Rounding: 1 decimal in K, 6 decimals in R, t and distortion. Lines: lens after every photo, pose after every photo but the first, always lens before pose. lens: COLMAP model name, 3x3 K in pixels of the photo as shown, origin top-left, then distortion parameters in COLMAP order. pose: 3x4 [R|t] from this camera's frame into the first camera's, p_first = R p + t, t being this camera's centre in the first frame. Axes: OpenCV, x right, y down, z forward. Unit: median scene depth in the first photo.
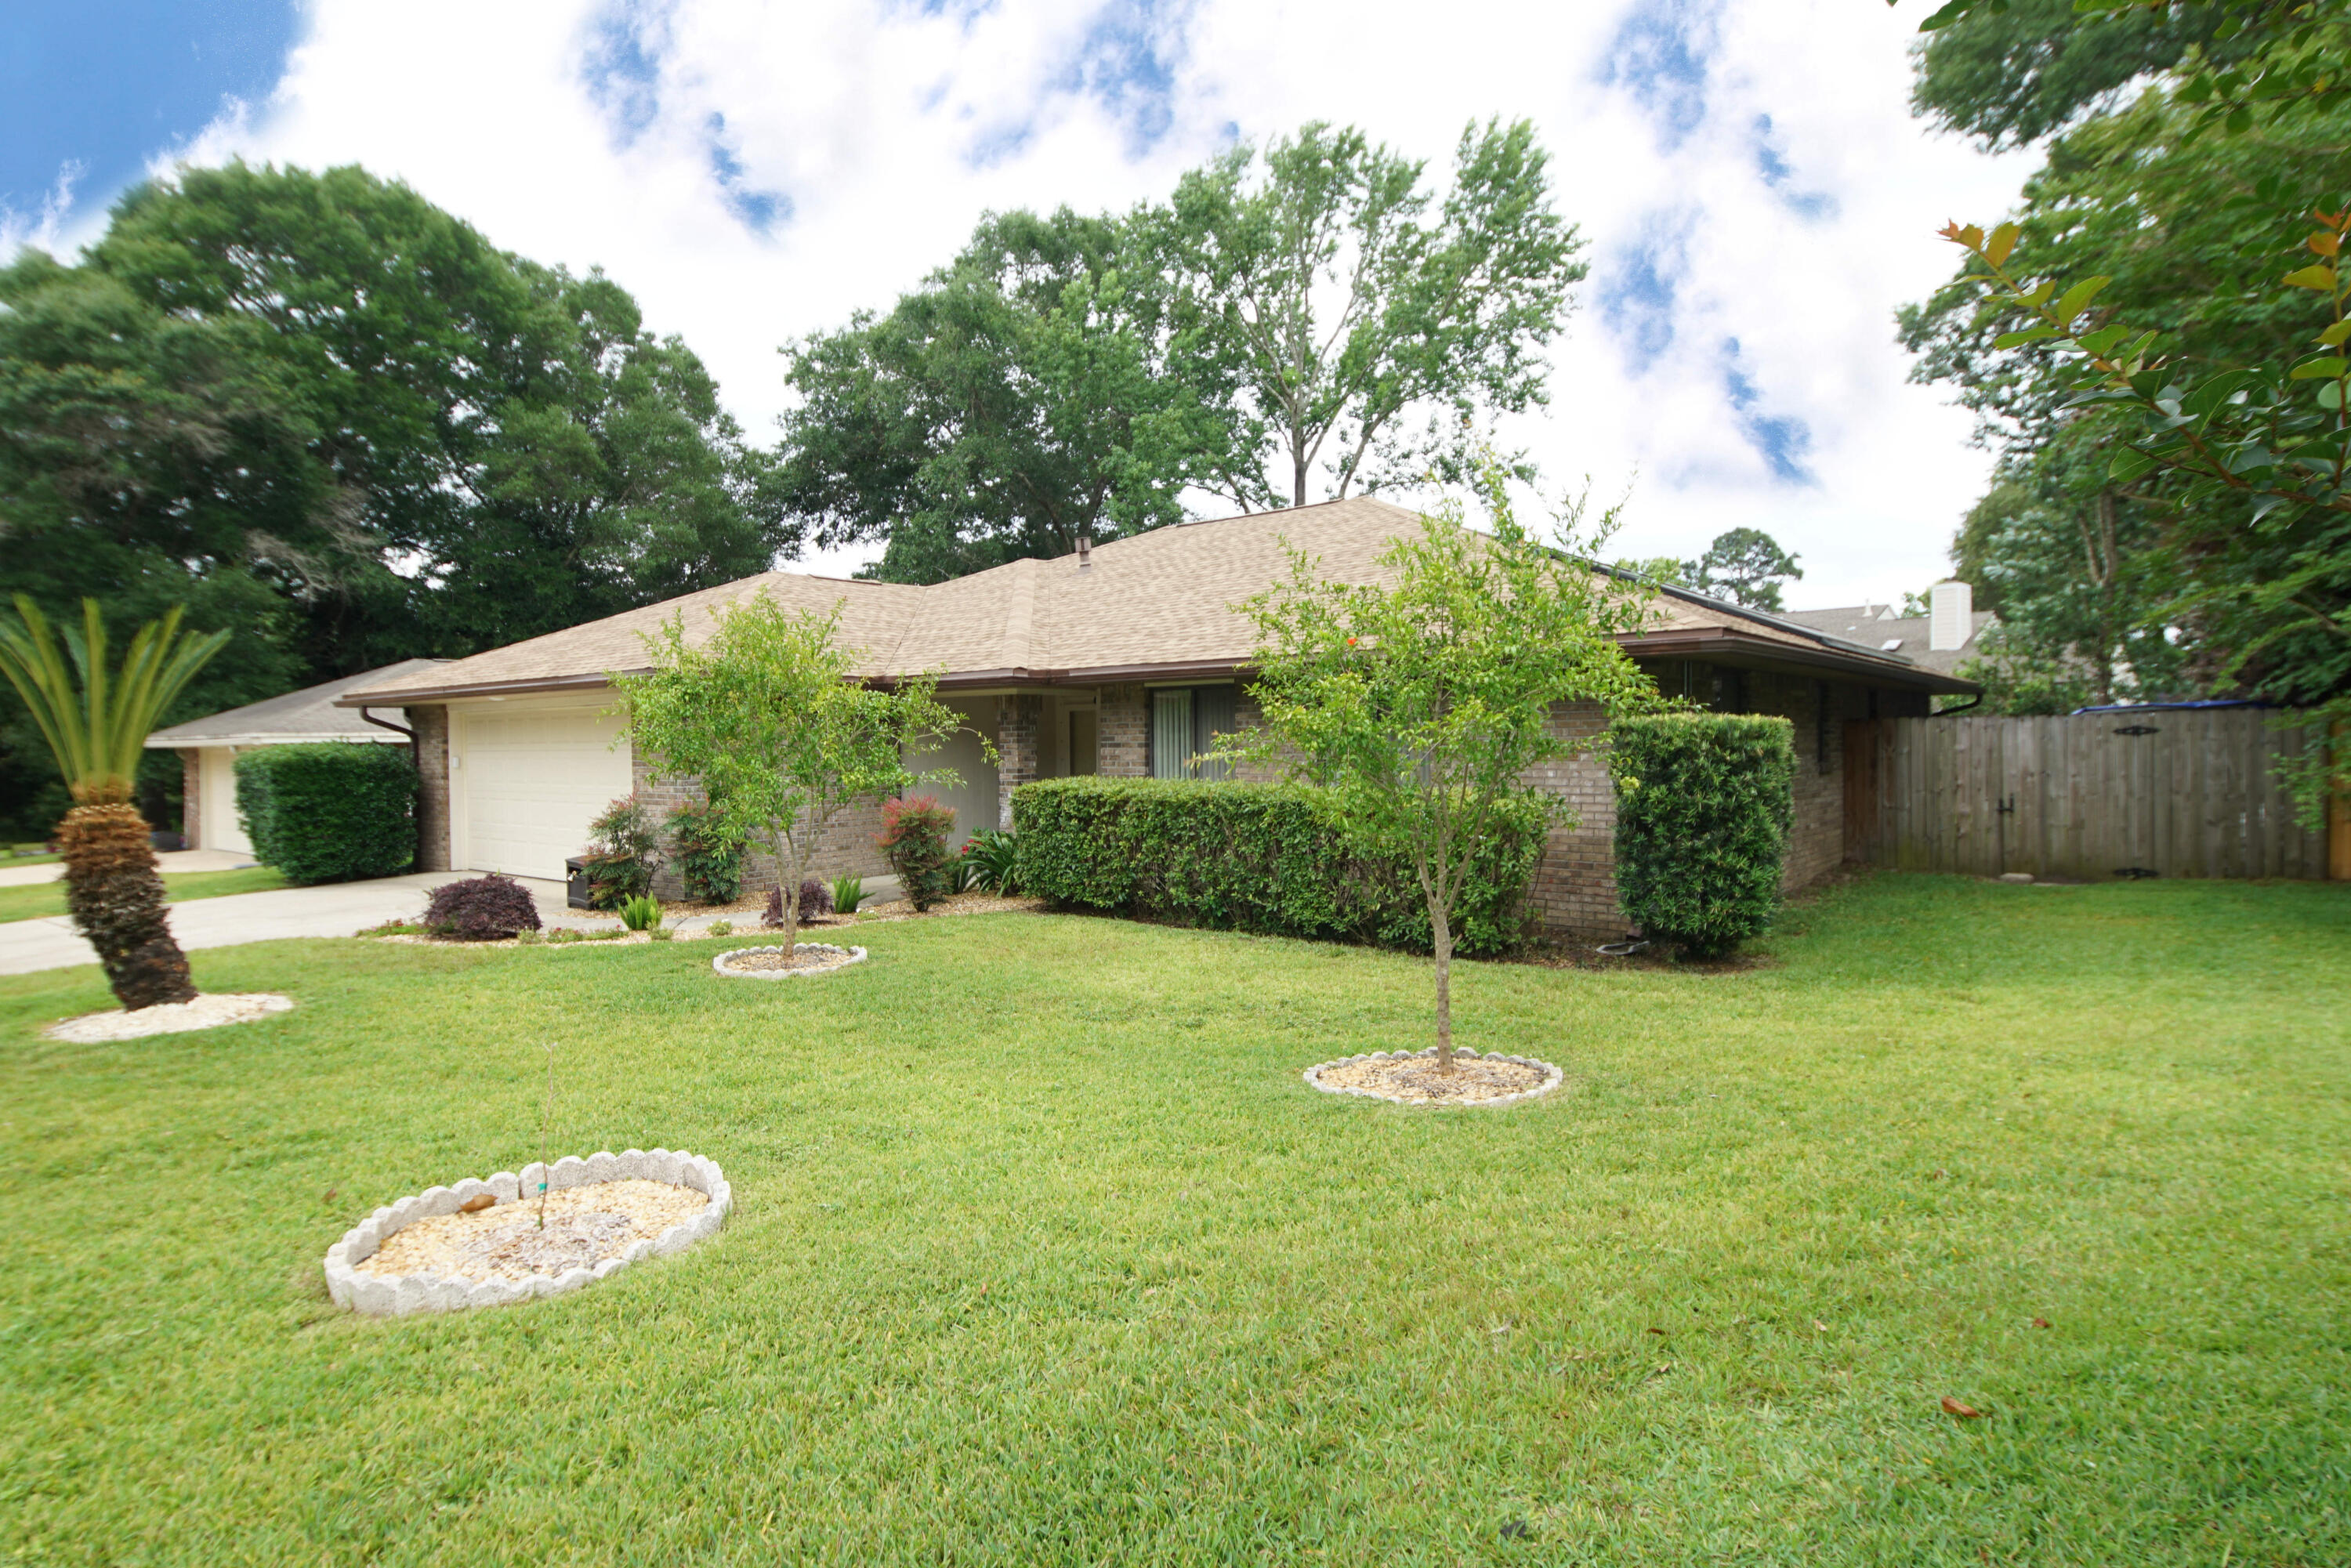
lens RADIAL K [[1253.9, 0, 1146.4], [0, 1253.9, 768.1], [0, 0, 1]] dist [0.013105, -0.001291]
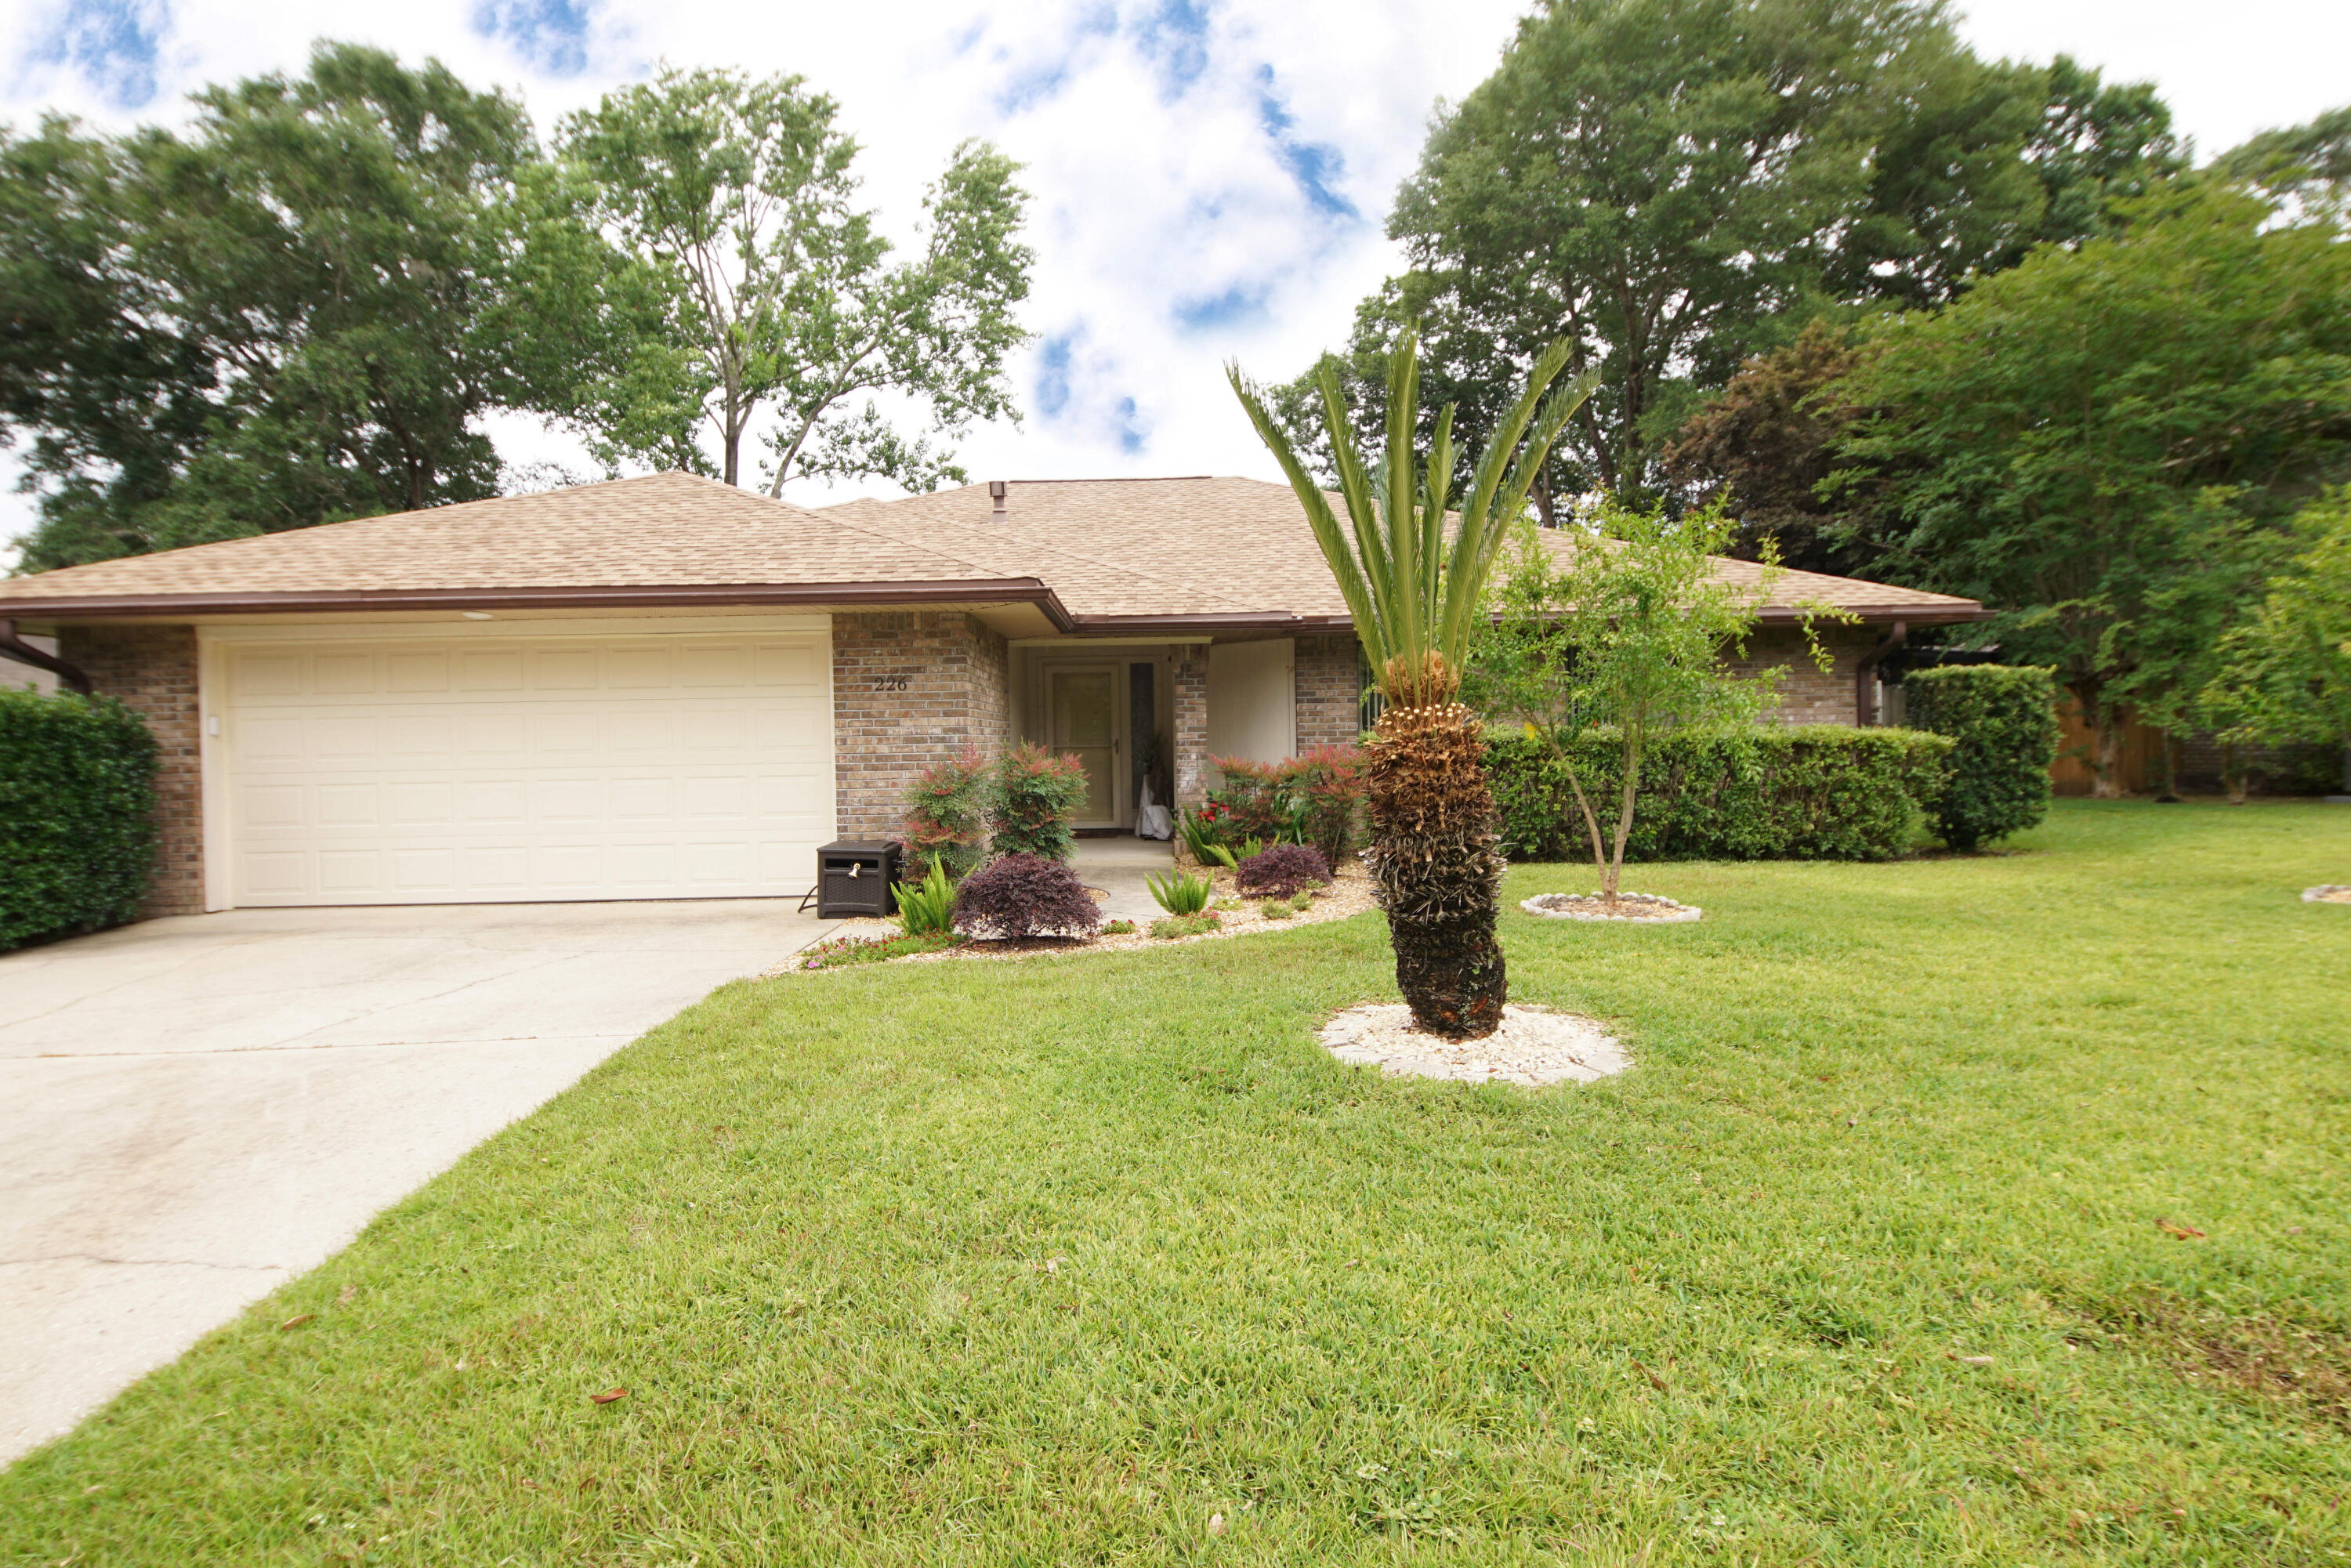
lens RADIAL K [[1253.9, 0, 1146.4], [0, 1253.9, 768.1], [0, 0, 1]] dist [0.013105, -0.001291]
pose [[0.778998, -0.015868, 0.626826, -0.518042], [0.021839, 0.999760, -0.001833, 0.022943], [-0.626646, 0.015117, 0.779157, 0.242258]]
